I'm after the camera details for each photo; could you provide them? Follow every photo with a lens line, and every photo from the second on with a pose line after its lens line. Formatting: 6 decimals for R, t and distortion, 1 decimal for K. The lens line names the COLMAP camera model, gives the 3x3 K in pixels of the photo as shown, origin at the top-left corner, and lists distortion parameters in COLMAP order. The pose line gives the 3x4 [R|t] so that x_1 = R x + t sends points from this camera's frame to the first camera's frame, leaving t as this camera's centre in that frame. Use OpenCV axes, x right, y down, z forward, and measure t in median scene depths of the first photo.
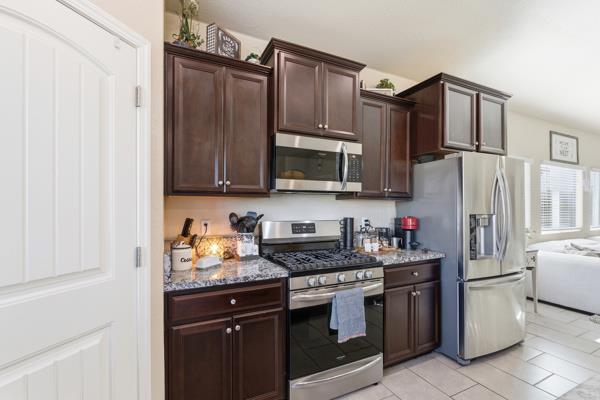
lens RADIAL K [[271.7, 0, 302.0], [0, 271.7, 207.2], [0, 0, 1]] dist [-0.000262, -0.000016]
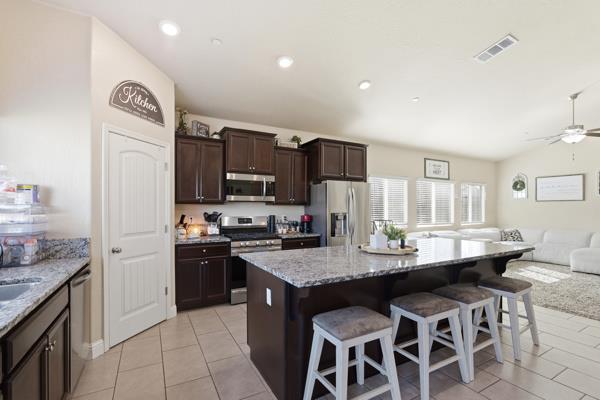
lens RADIAL K [[275.2, 0, 299.5], [0, 275.2, 209.2], [0, 0, 1]] dist [-0.001760, -0.000292]
pose [[0.998703, -0.000917, 0.050906, 0.316531], [0.000924, 1.000000, -0.000104, -0.000331], [-0.050906, 0.000151, 0.998703, -0.999813]]
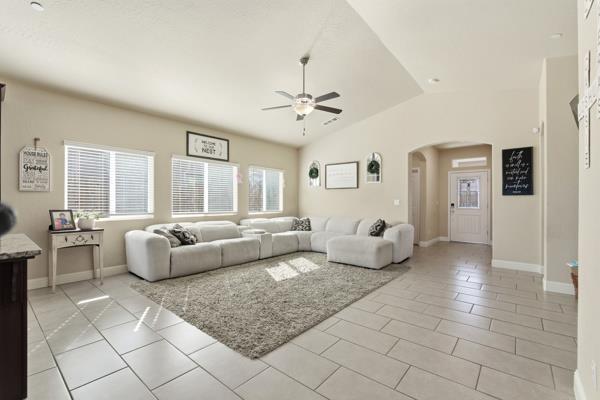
lens RADIAL K [[263.6, 0, 300.0], [0, 263.6, 200.0], [0, 0, 1]] dist [-0.001439, -0.000325]
pose [[0.913780, 0.002461, 0.406203, 1.898640], [0.000906, 0.999967, -0.008098, 0.067269], [-0.406209, 0.007768, 0.913747, -0.535710]]
